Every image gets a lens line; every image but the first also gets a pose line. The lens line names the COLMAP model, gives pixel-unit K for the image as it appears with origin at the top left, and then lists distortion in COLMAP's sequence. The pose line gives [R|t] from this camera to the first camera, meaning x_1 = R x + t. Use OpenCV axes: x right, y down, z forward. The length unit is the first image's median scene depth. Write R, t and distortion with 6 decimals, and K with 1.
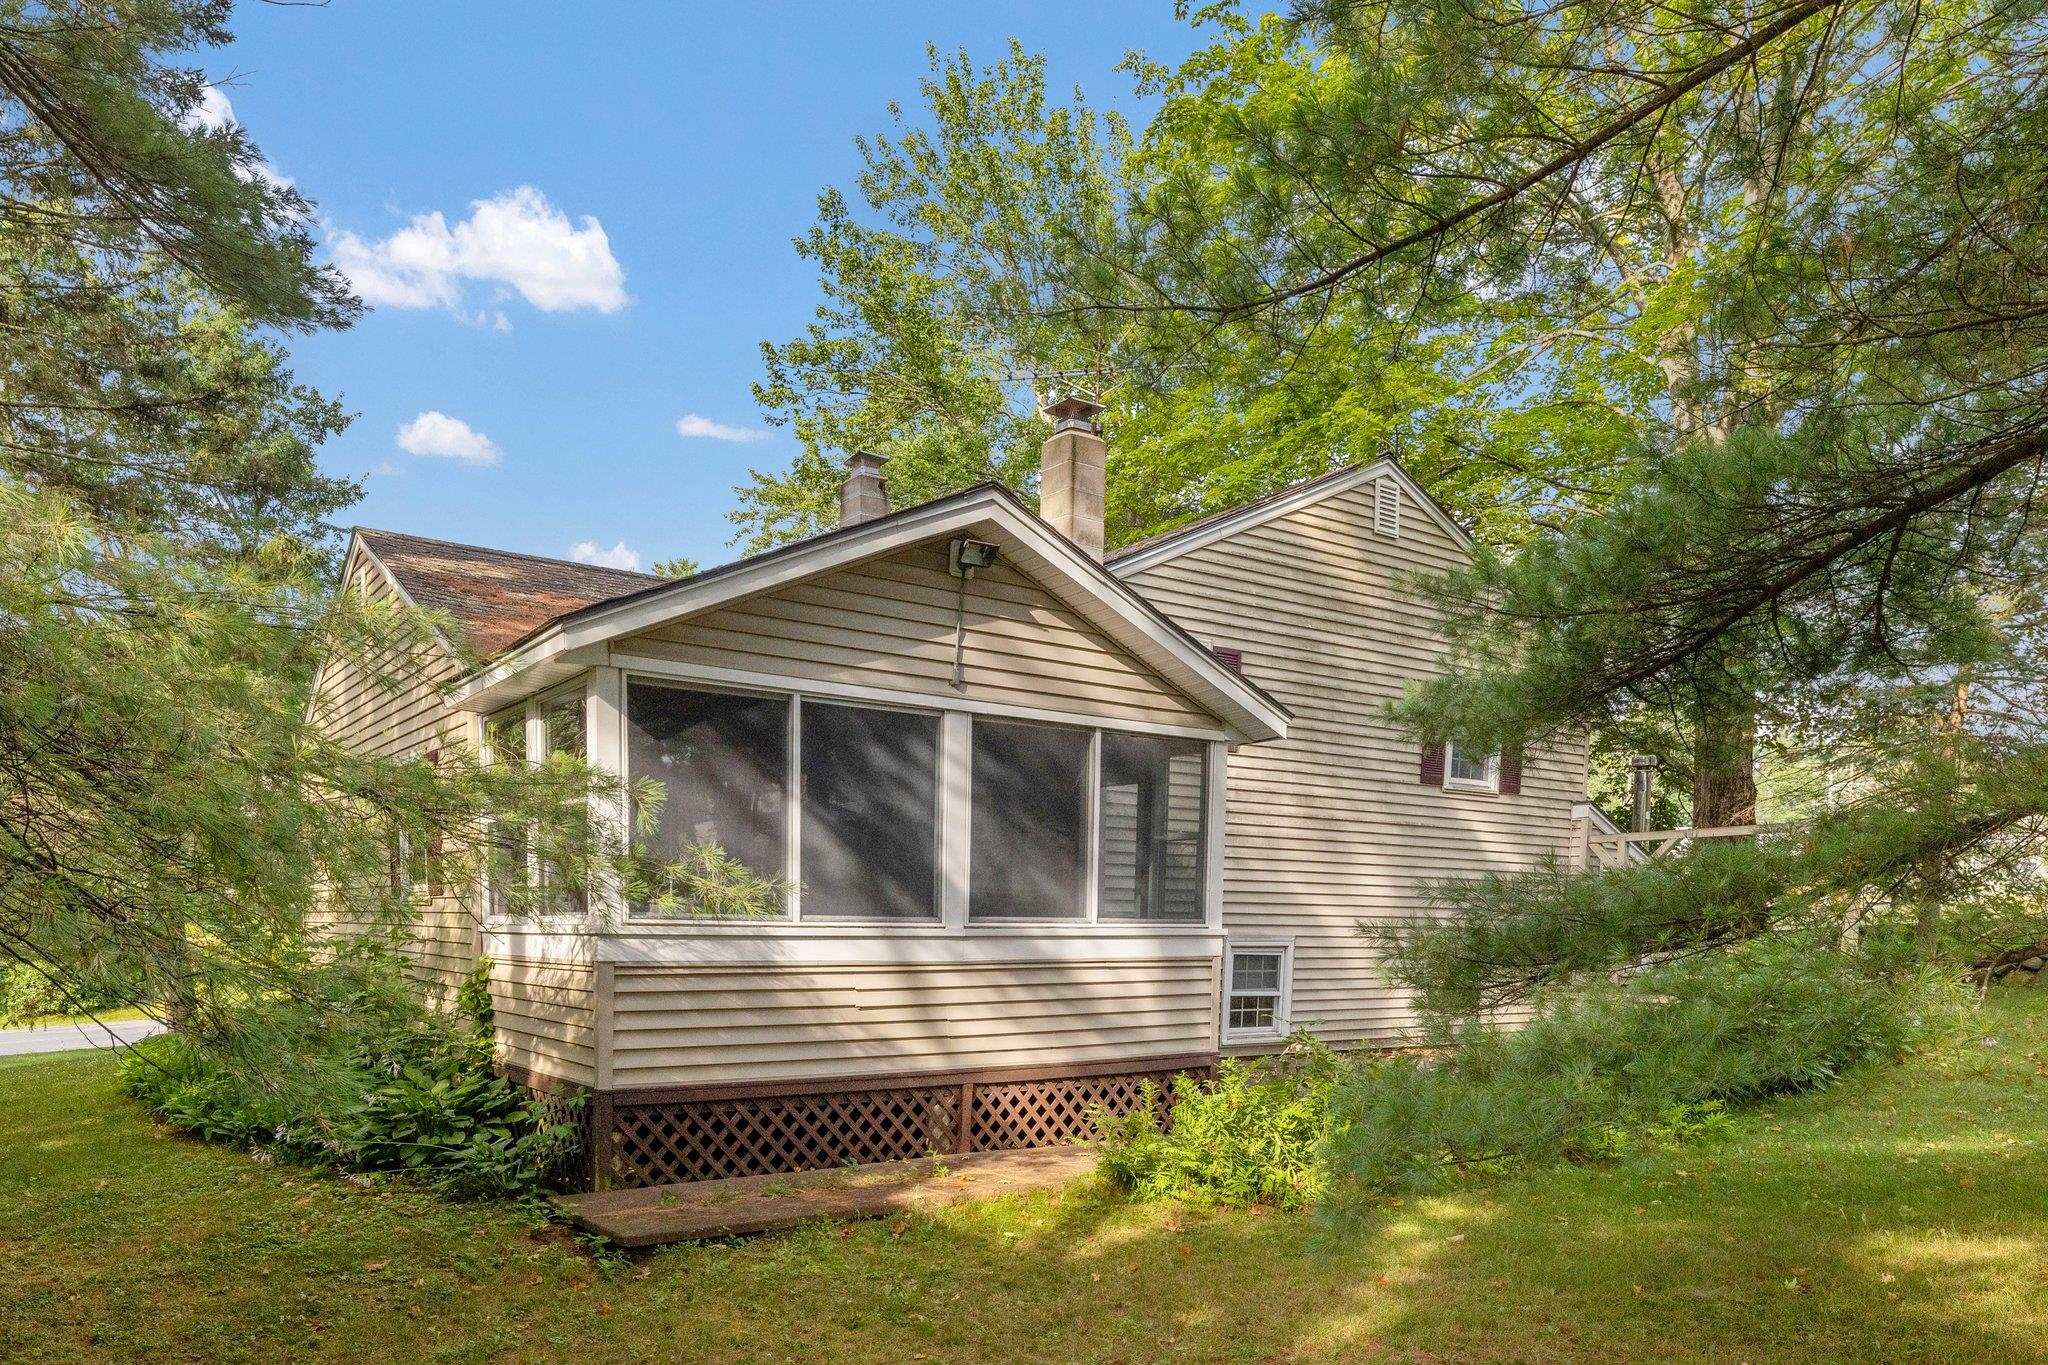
lens RADIAL K [[1408.9, 0, 1024.0], [0, 1408.9, 682.5], [0, 0, 1]] dist [-0.103062, 0.000257]
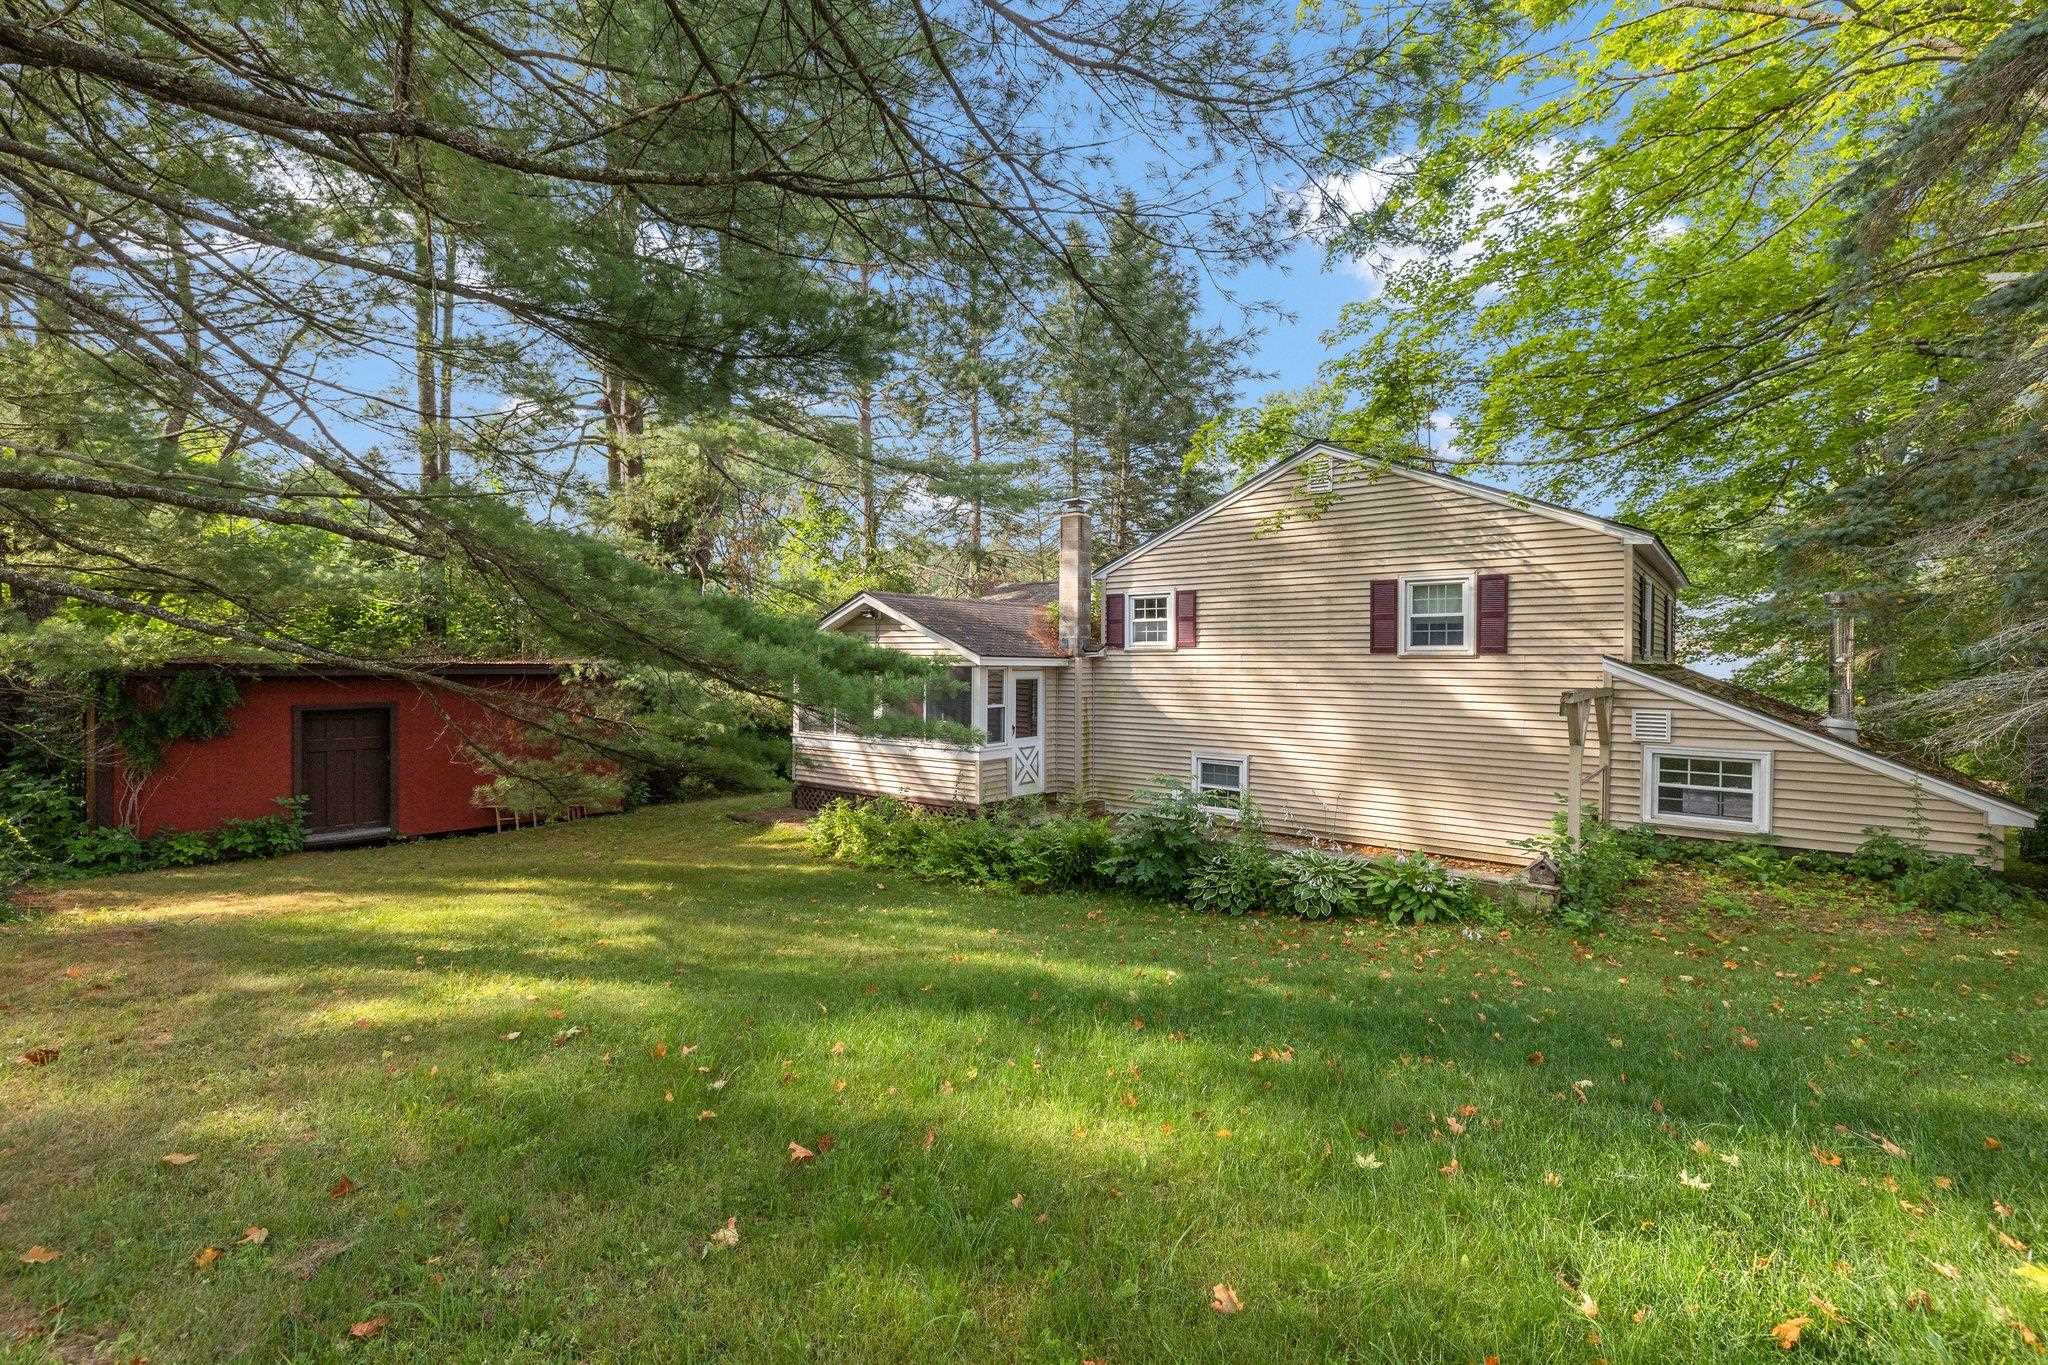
lens RADIAL K [[865.4, 0, 1015.6], [0, 865.4, 681.2], [0, 0, 1]] dist [-0.000869, -0.000767]
pose [[0.282843, 0.017587, -0.959005, 1.485594], [0.163343, 0.984344, 0.066227, -0.008702], [0.945156, -0.175378, 0.275542, 0.720992]]
